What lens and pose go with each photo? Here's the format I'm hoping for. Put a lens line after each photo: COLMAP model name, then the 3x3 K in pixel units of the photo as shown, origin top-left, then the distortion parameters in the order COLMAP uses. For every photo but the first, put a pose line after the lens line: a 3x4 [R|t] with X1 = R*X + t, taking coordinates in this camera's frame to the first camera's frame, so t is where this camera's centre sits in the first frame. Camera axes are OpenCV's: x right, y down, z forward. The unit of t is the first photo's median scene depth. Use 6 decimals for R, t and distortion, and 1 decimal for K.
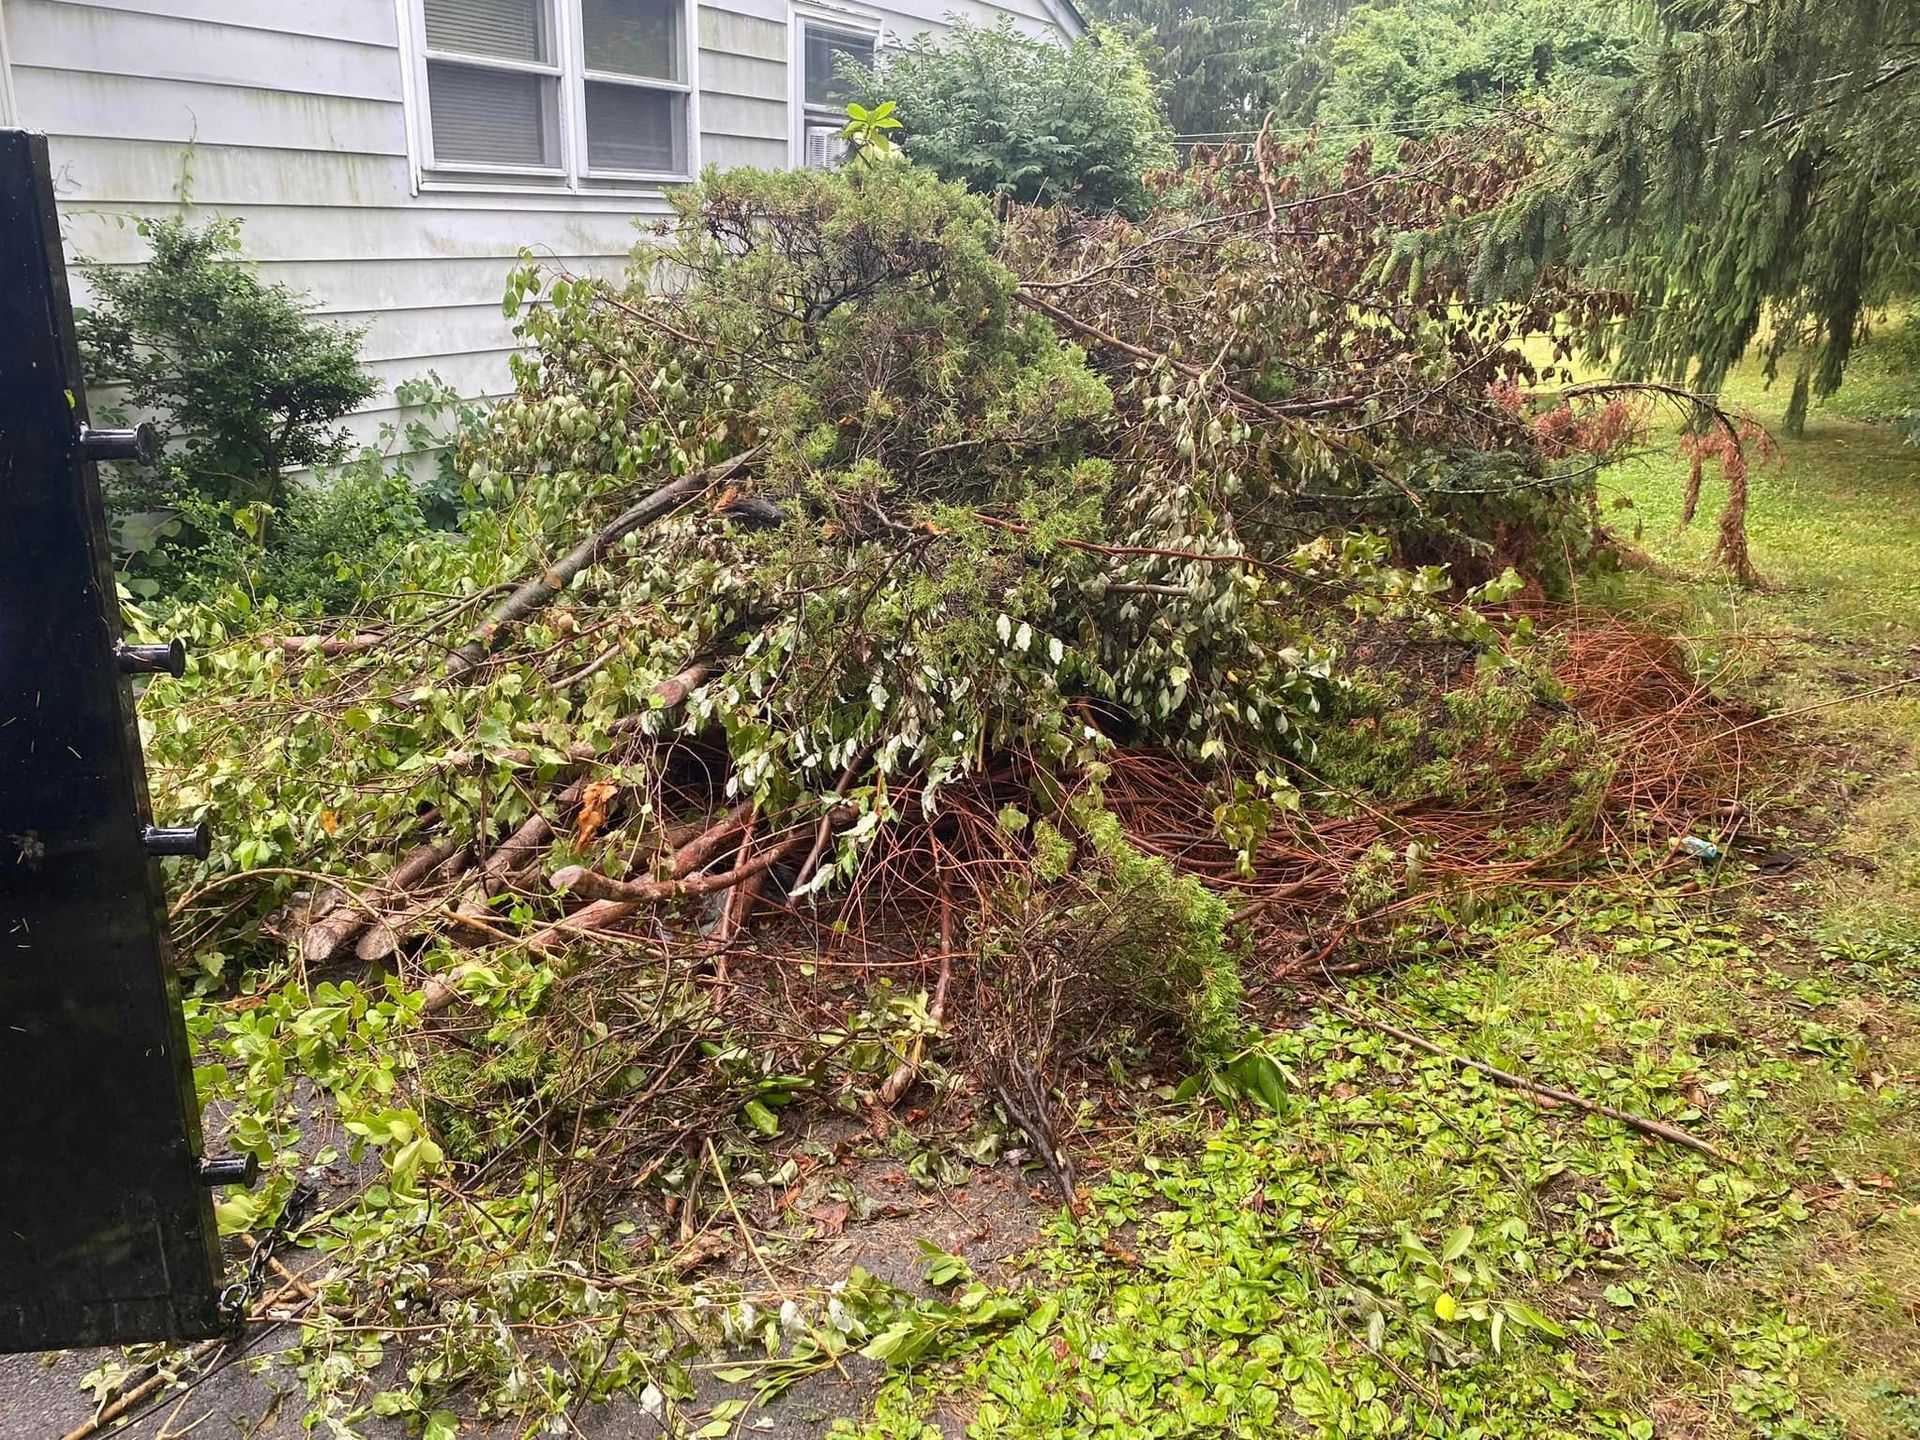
lens RADIAL K [[1516.5, 0, 960.0], [0, 1516.5, 720.0], [0, 0, 1]] dist [0.004882, 0.007145]
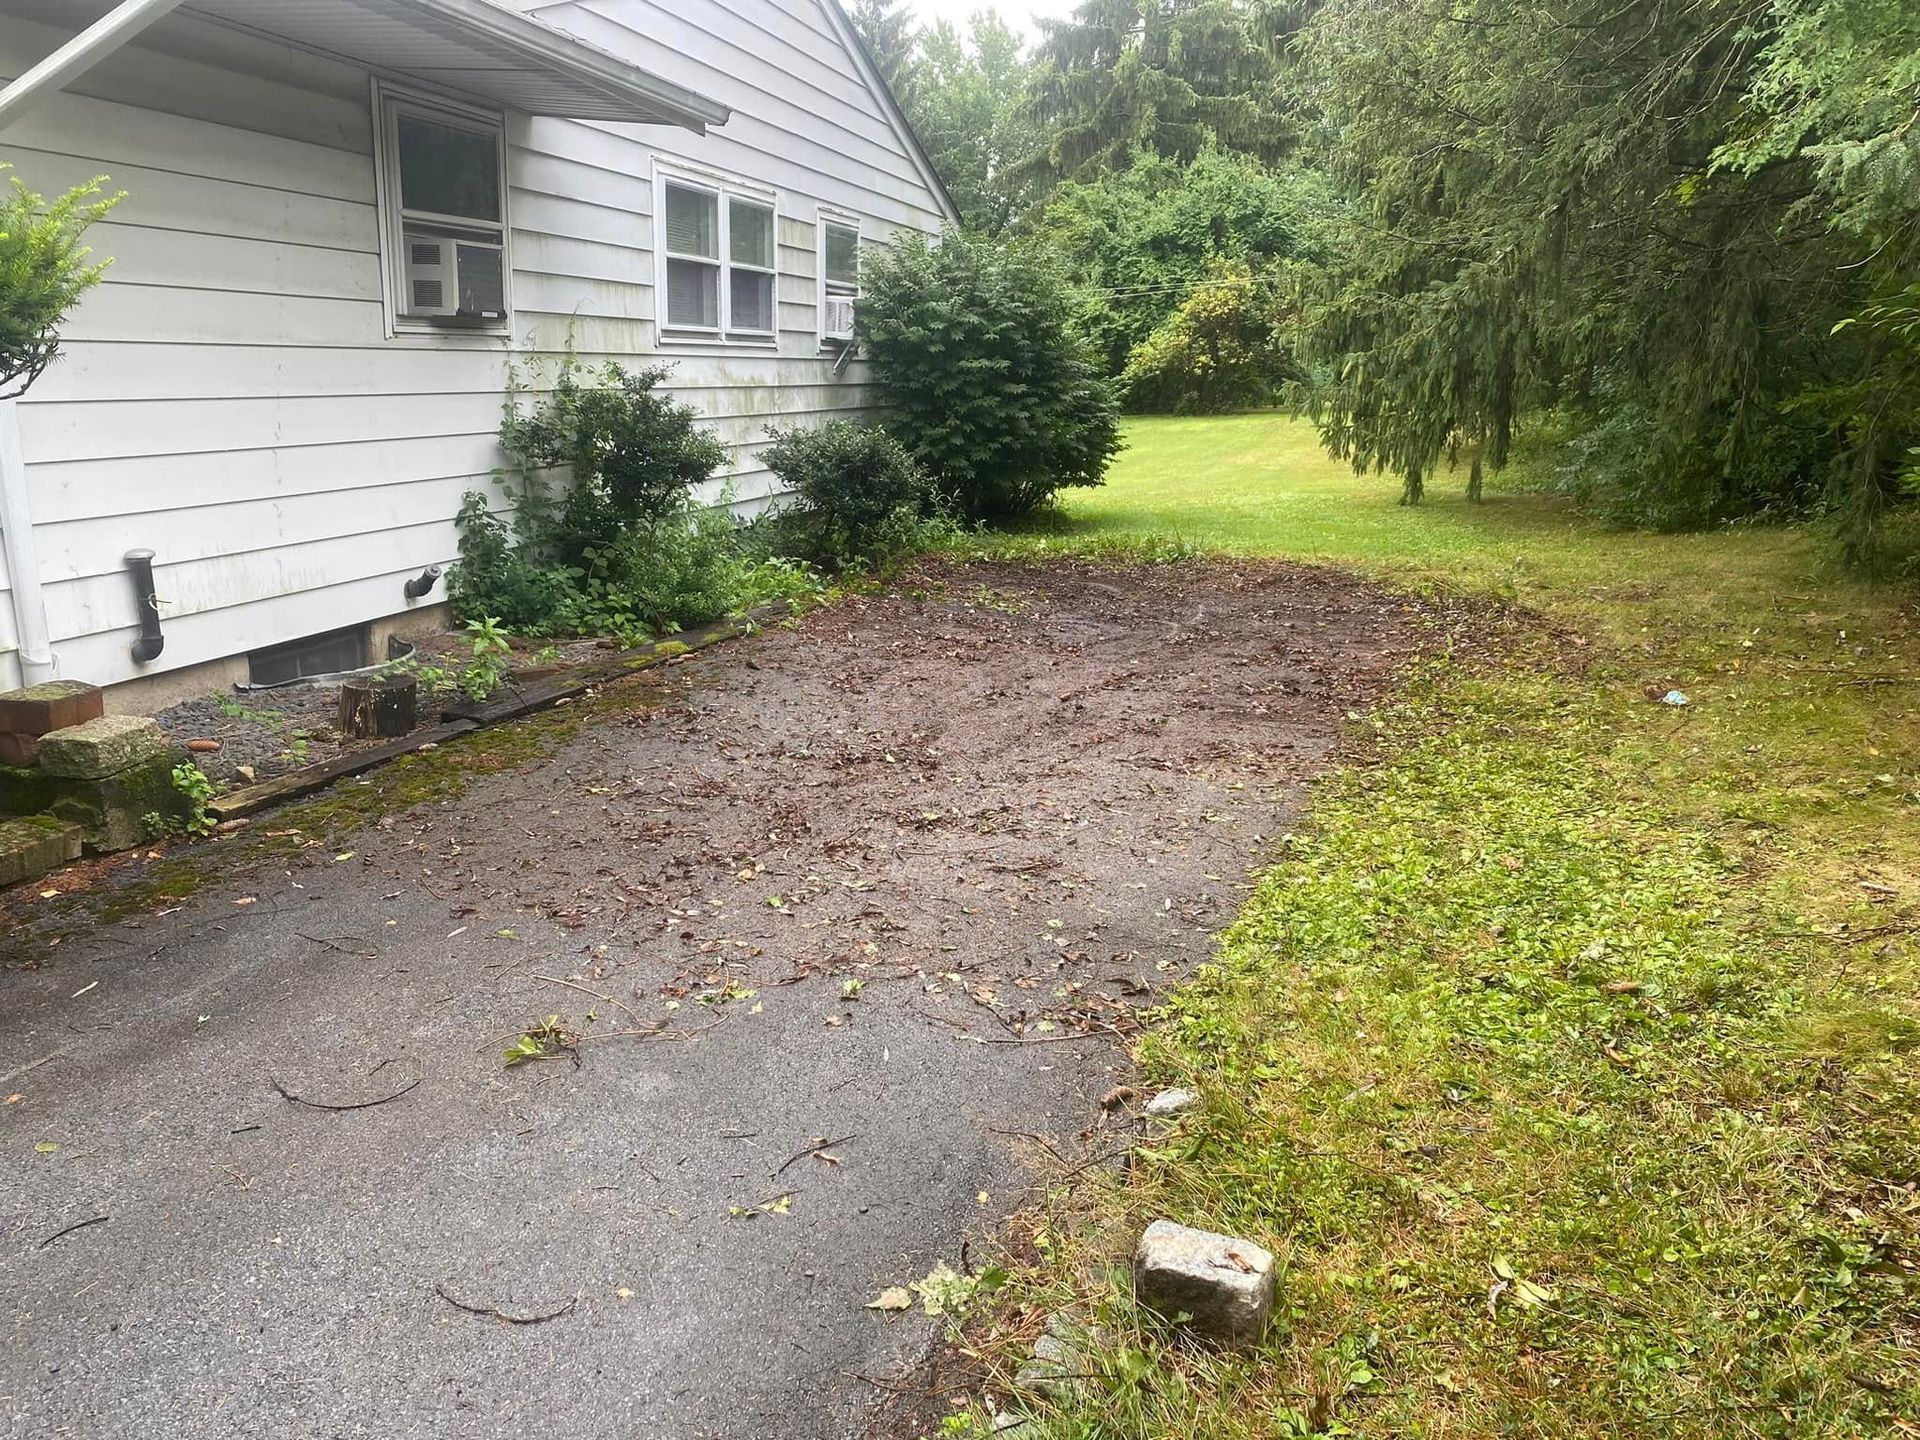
lens RADIAL K [[1610.7, 0, 960.0], [0, 1610.7, 720.0], [0, 0, 1]] dist [0.051074, 0.000166]
pose [[0.971920, -0.060324, 0.227447, -0.346222], [0.082745, 0.992466, -0.090361, 0.140625], [-0.220283, 0.106644, 0.969589, -0.426452]]
